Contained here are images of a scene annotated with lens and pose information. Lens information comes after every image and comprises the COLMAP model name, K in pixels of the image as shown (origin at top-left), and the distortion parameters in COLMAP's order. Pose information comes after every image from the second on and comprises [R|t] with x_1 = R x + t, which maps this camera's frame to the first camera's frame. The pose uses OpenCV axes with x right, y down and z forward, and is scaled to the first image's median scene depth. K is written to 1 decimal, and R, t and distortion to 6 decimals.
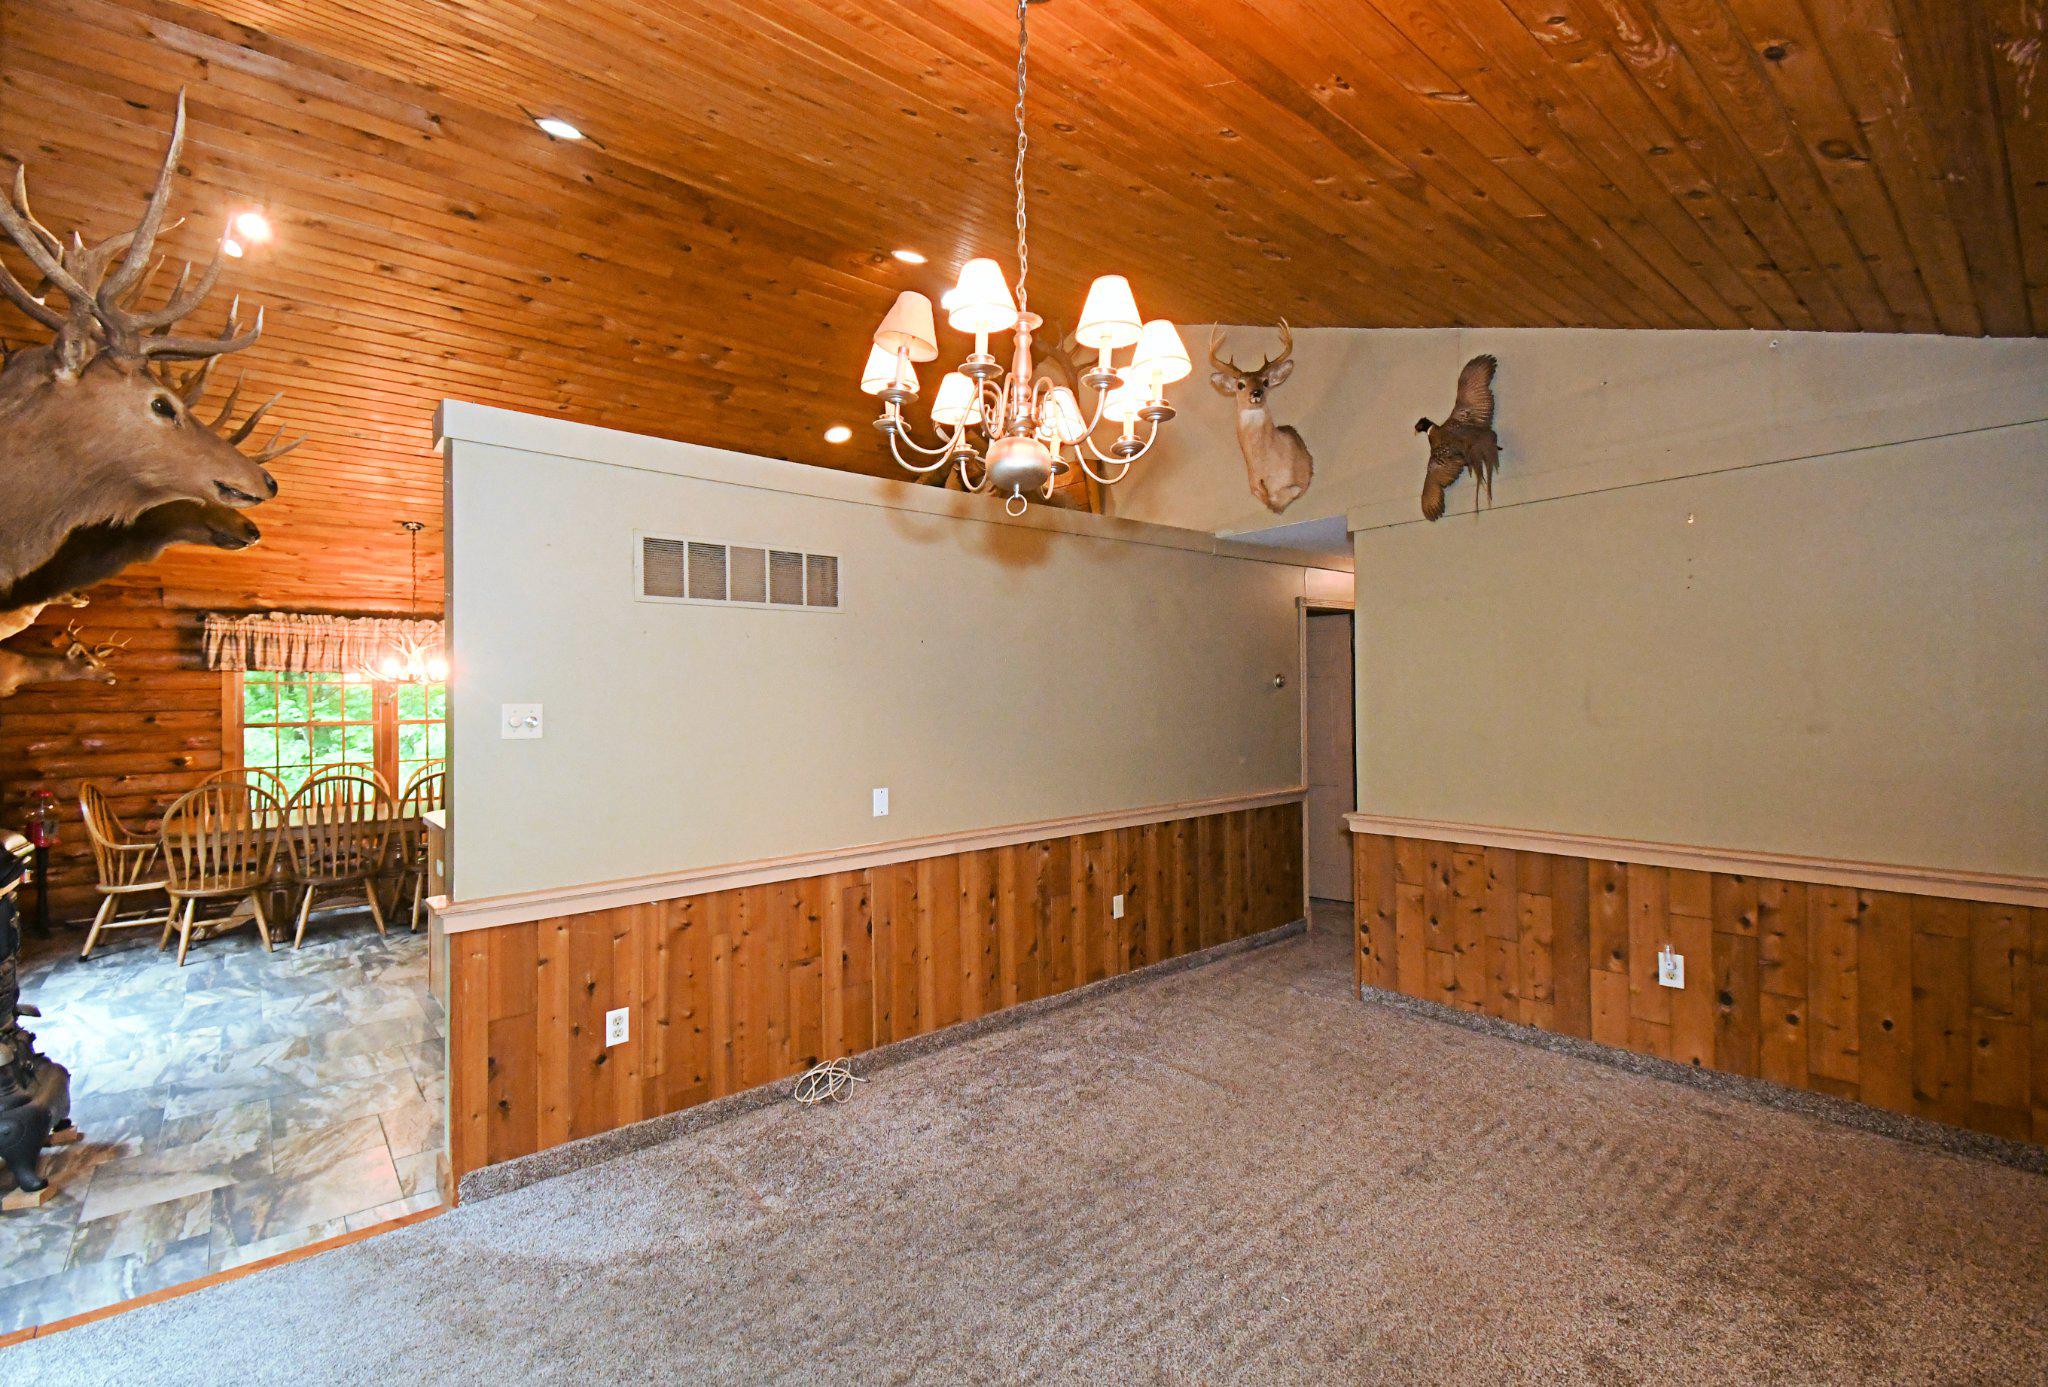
lens RADIAL K [[892.4, 0, 1020.6], [0, 892.4, 683.2], [0, 0, 1]] dist [-0.021596, -0.001281]
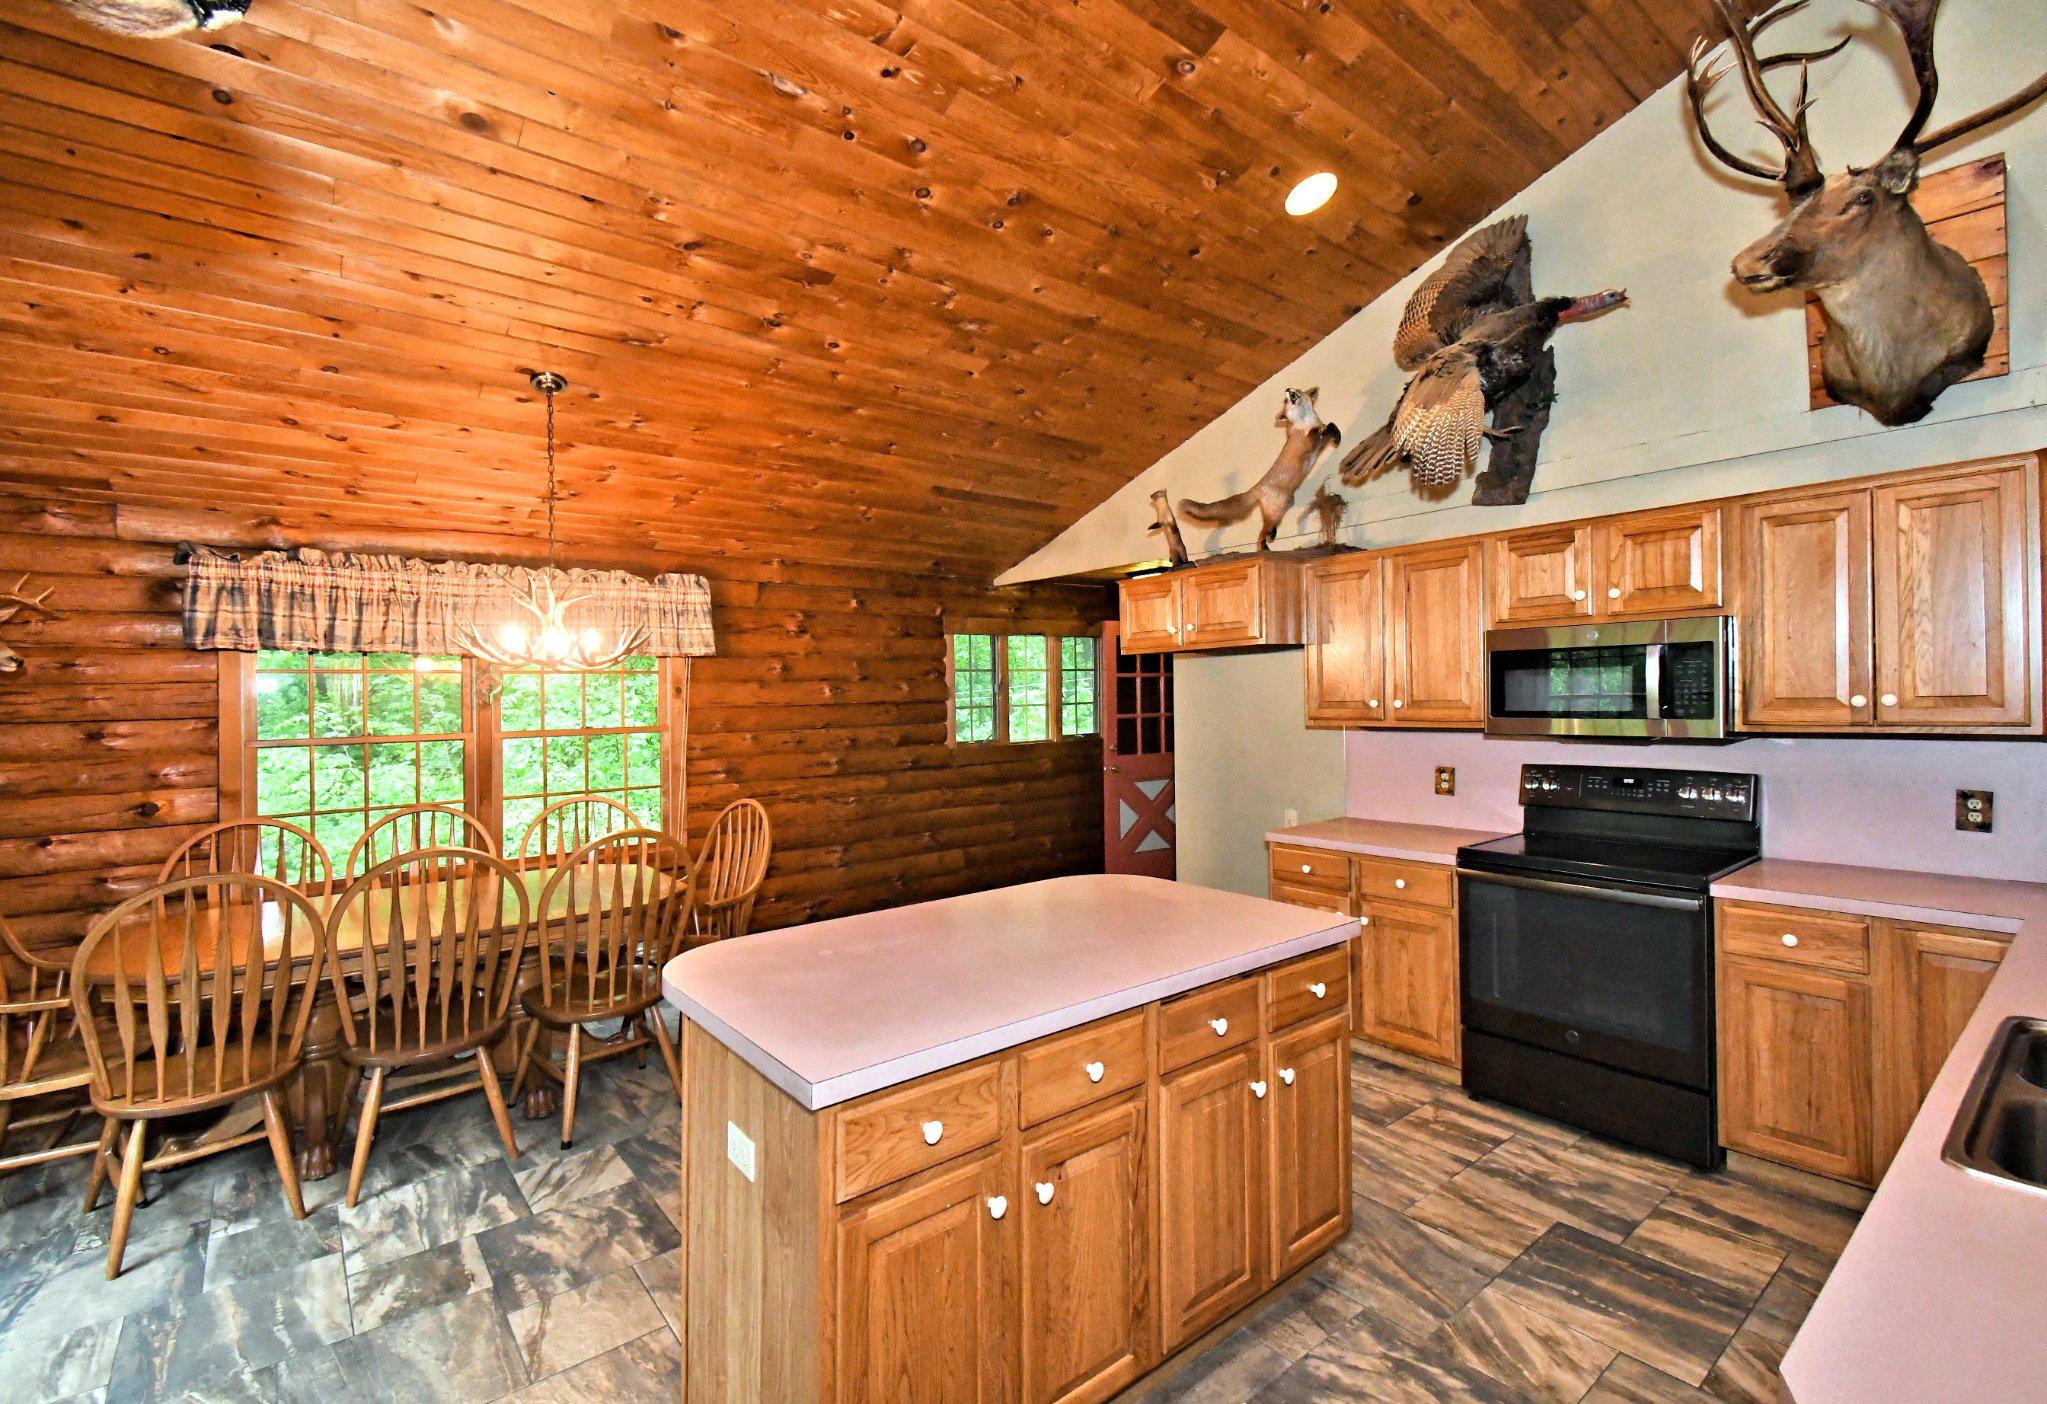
lens RADIAL K [[898.6, 0, 966.1], [0, 898.6, 675.8], [0, 0, 1]] dist [-0.013041, -0.001656]
pose [[0.997578, -0.009010, -0.068970, -0.388568], [0.008487, 0.999933, -0.007870, 0.011913], [0.069037, 0.007265, 0.997588, 0.458677]]
